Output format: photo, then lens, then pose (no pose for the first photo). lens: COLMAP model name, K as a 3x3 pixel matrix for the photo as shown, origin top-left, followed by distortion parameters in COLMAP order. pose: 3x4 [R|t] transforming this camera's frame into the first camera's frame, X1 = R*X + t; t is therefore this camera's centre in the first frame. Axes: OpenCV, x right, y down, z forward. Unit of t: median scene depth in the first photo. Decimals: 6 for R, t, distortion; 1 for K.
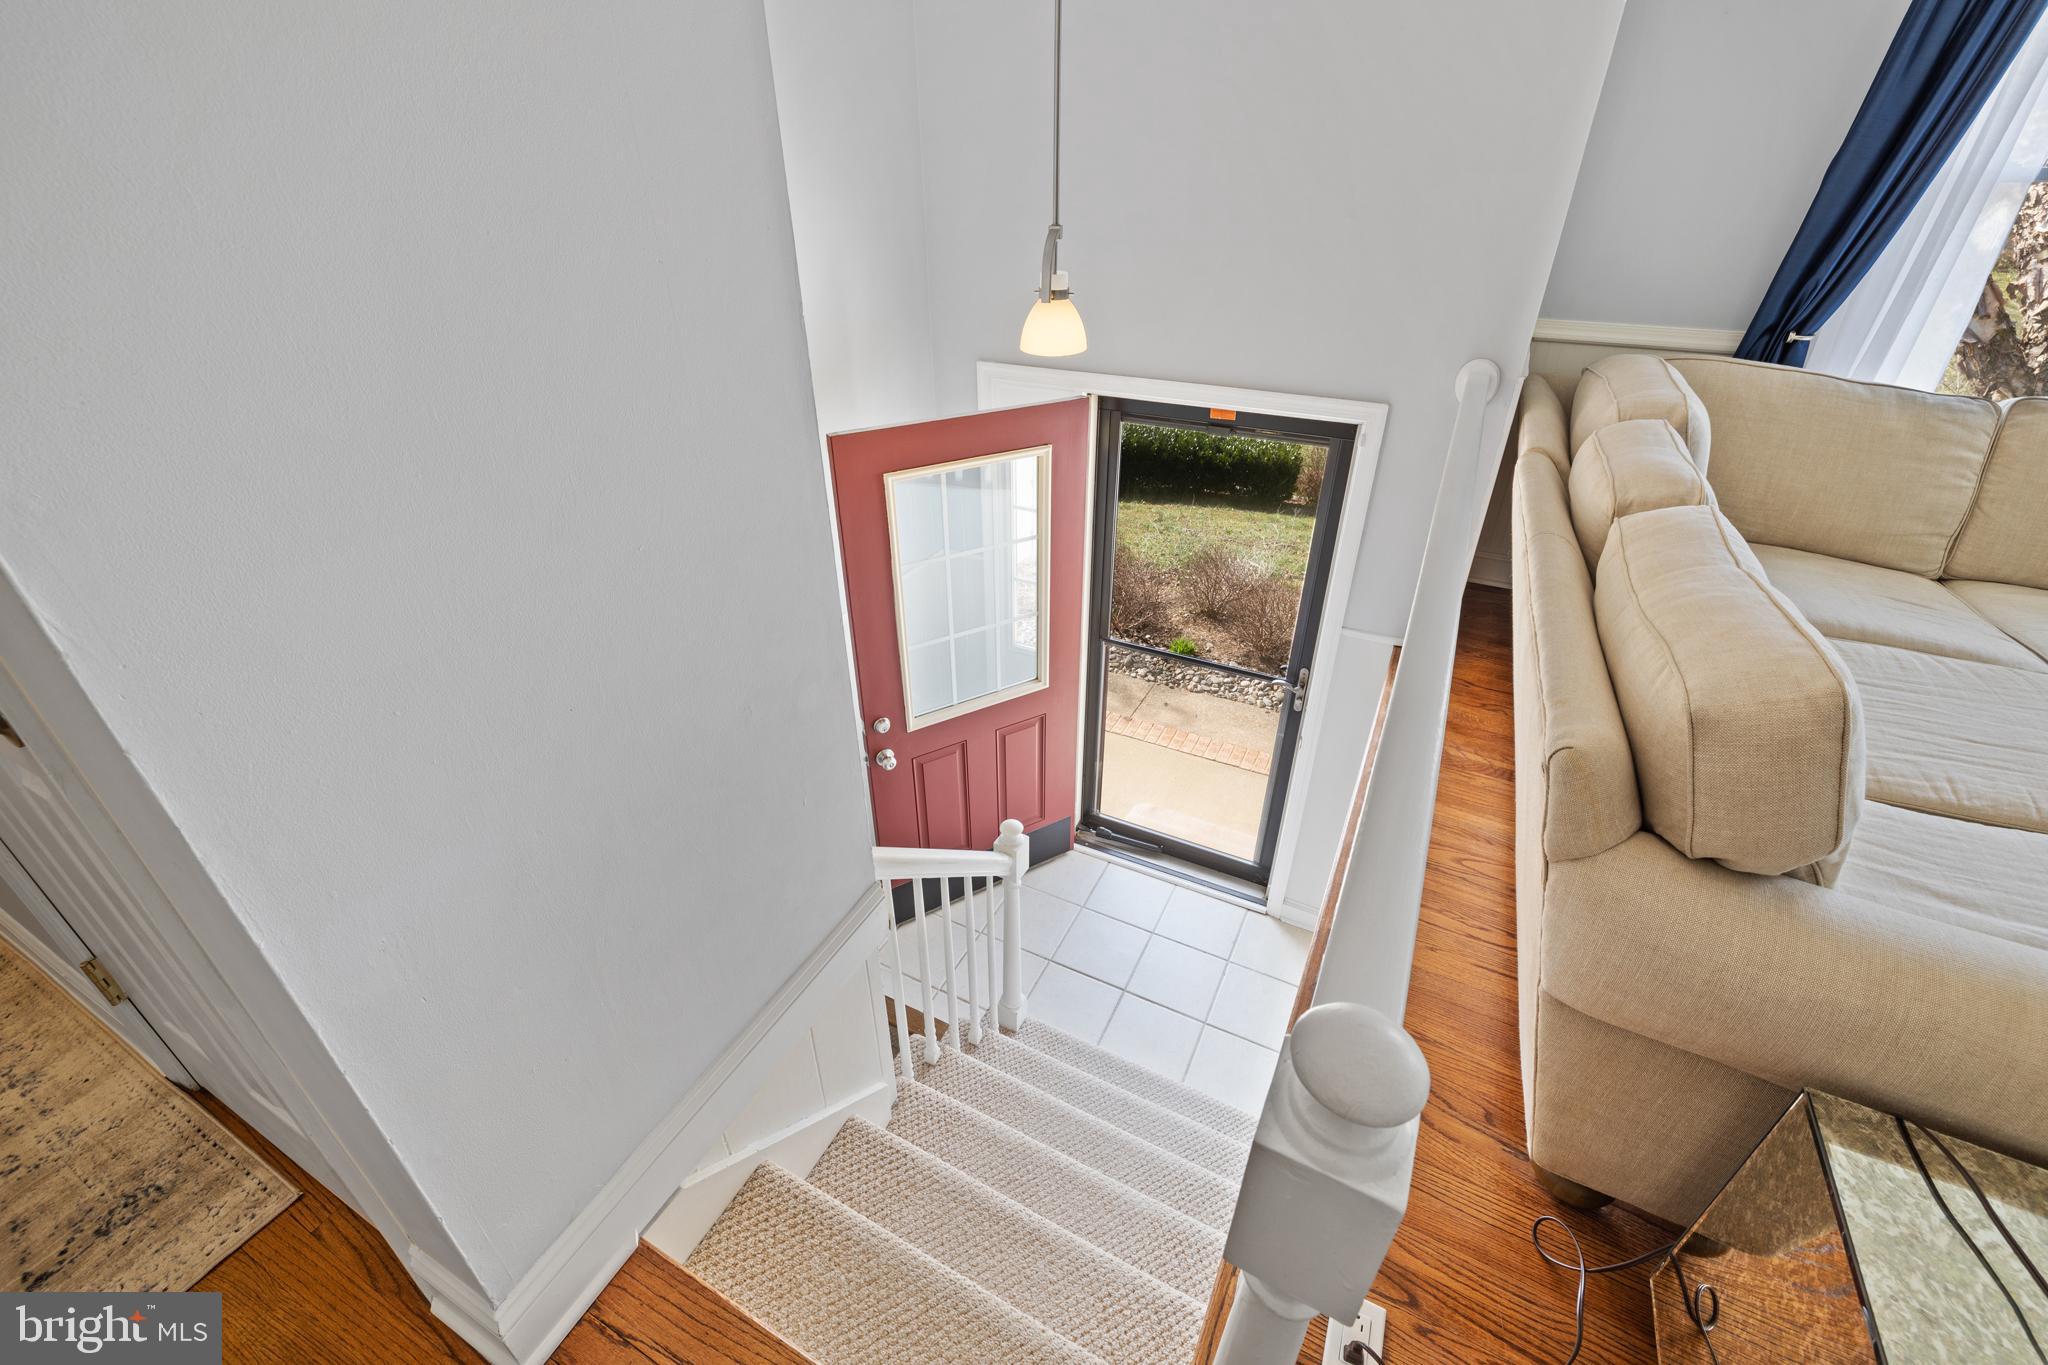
lens RADIAL K [[851.8, 0, 1019.3], [0, 851.8, 686.8], [0, 0, 1]] dist [-0.005900, 0.000305]
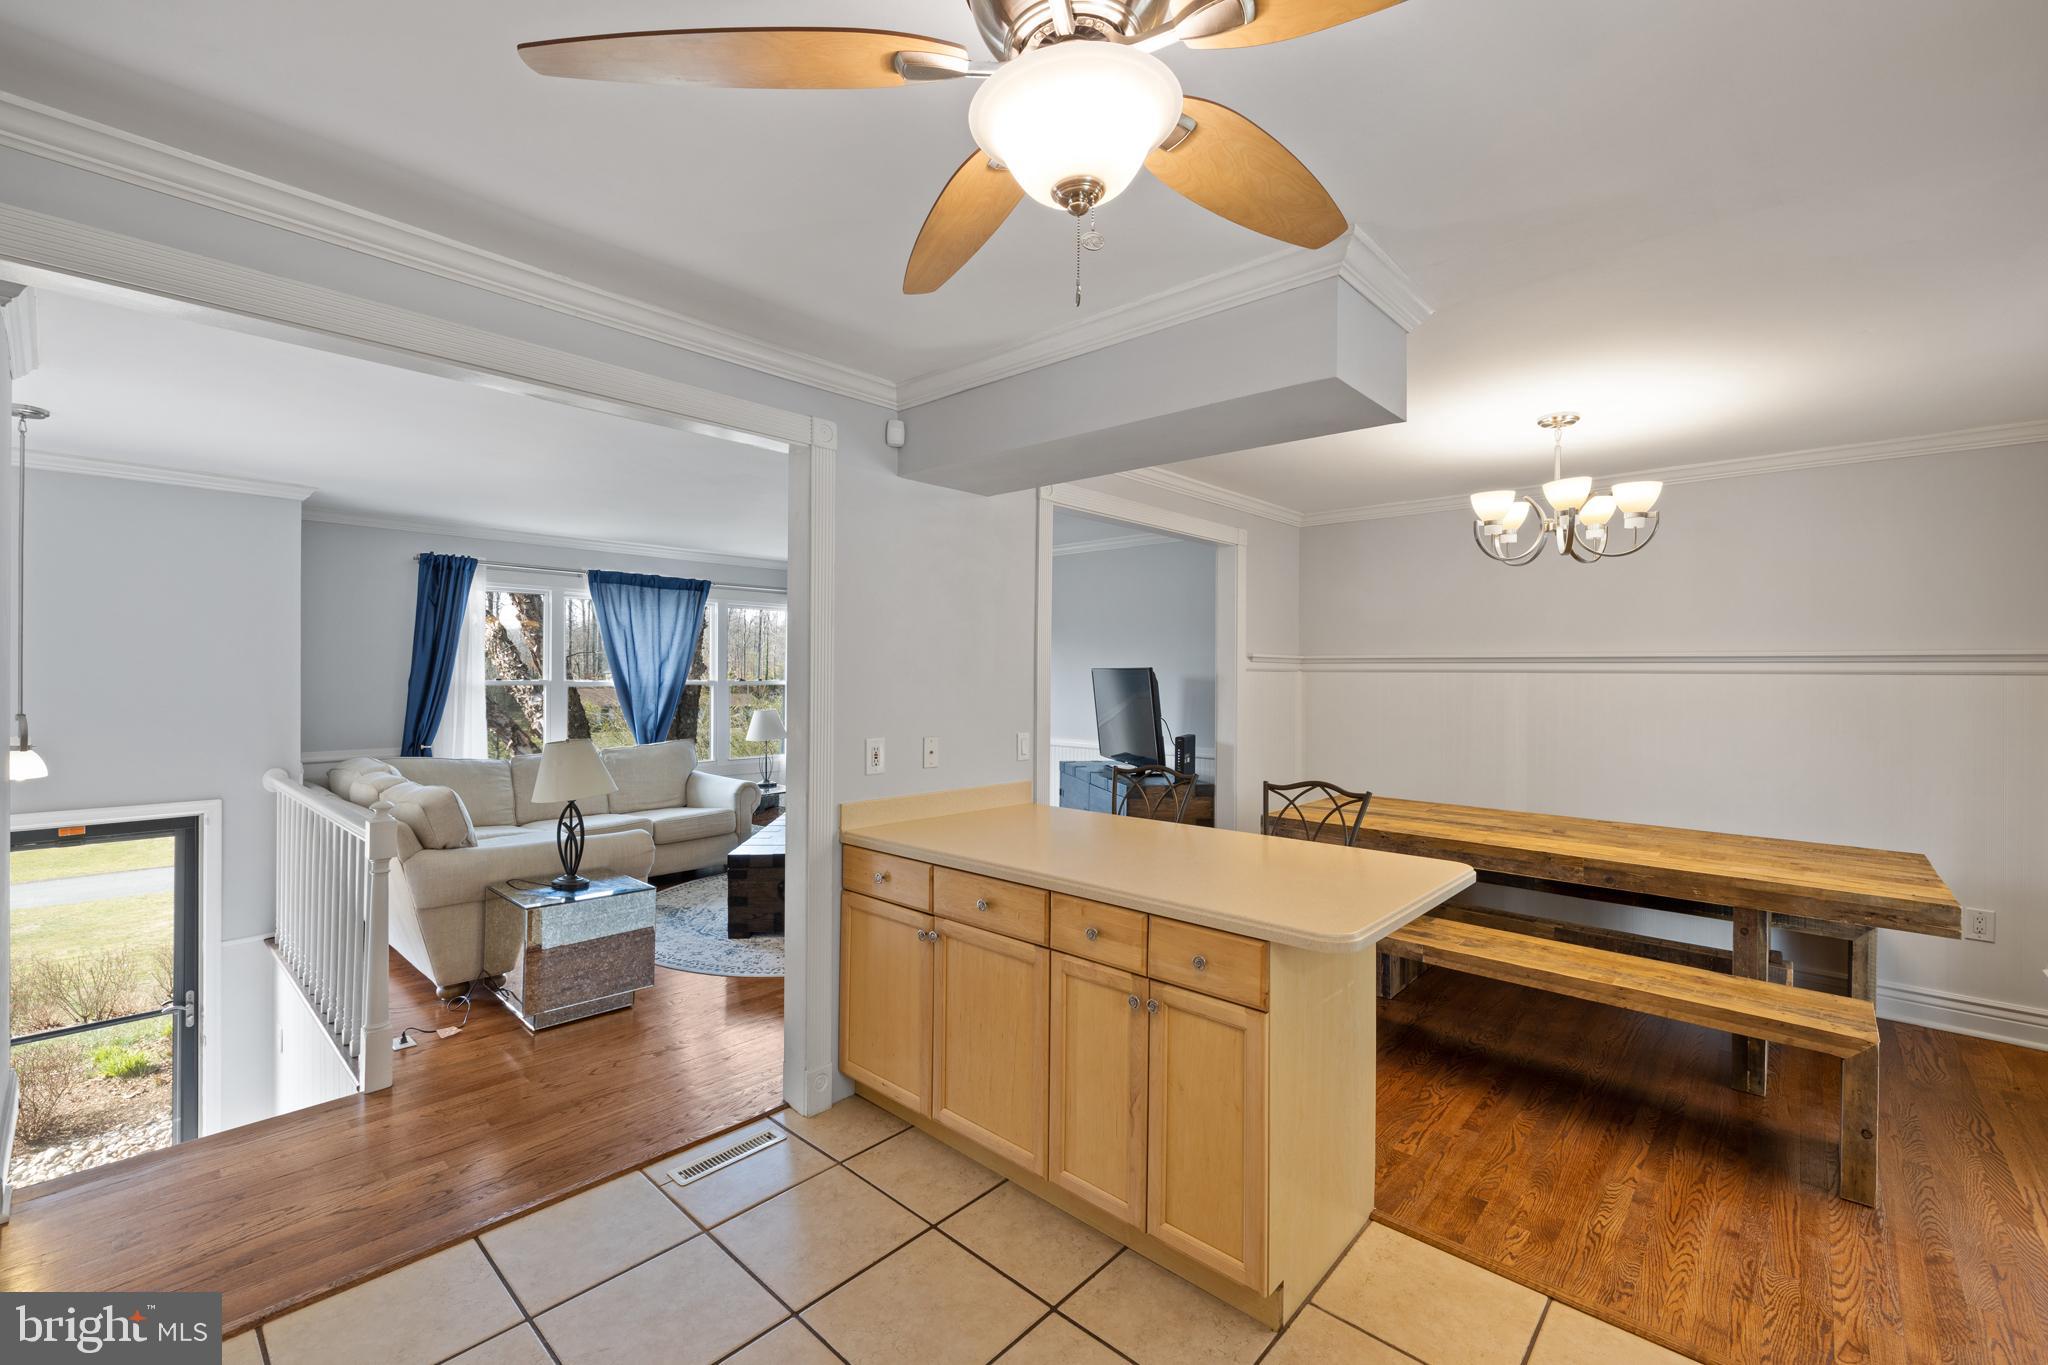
lens RADIAL K [[851.8, 0, 1018.9], [0, 851.8, 668.9], [0, 0, 1]] dist [-0.005900, 0.000305]
pose [[0.270076, 0.009984, 0.962787, -0.906341], [0.496102, 0.855552, -0.148036, 0.579377], [-0.825192, 0.517621, 0.226111, -1.004868]]
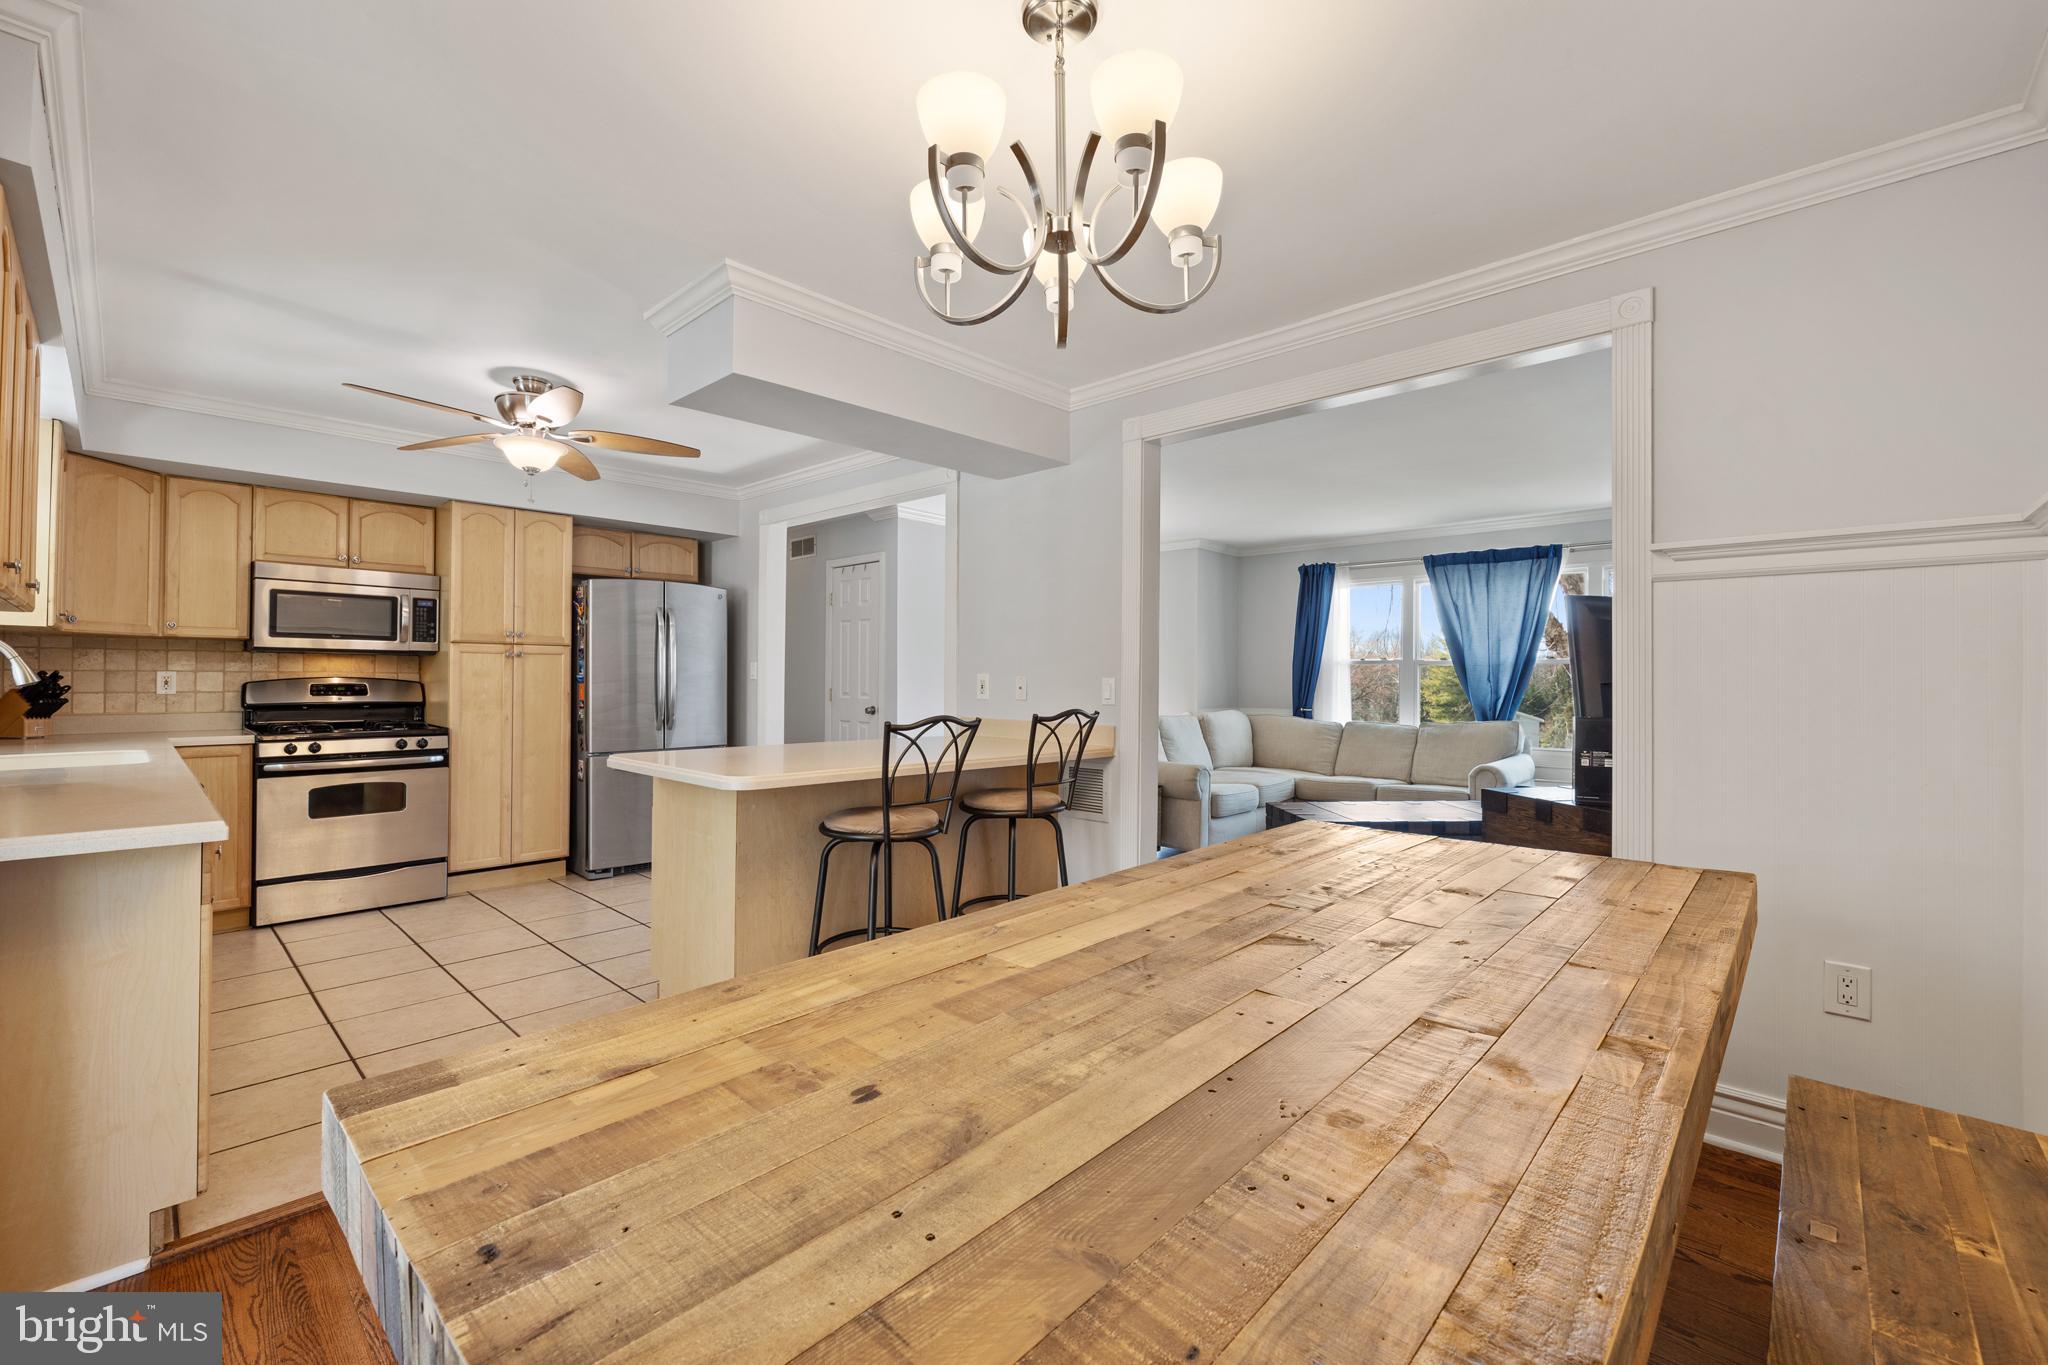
lens RADIAL K [[851.8, 0, 1019.4], [0, 851.8, 677.4], [0, 0, 1]] dist [-0.005900, 0.000305]
pose [[0.962255, 0.004471, -0.272113, 0.857355], [-0.147831, 0.848078, -0.508832, 1.316148], [0.228499, 0.529853, 0.816728, -1.964262]]
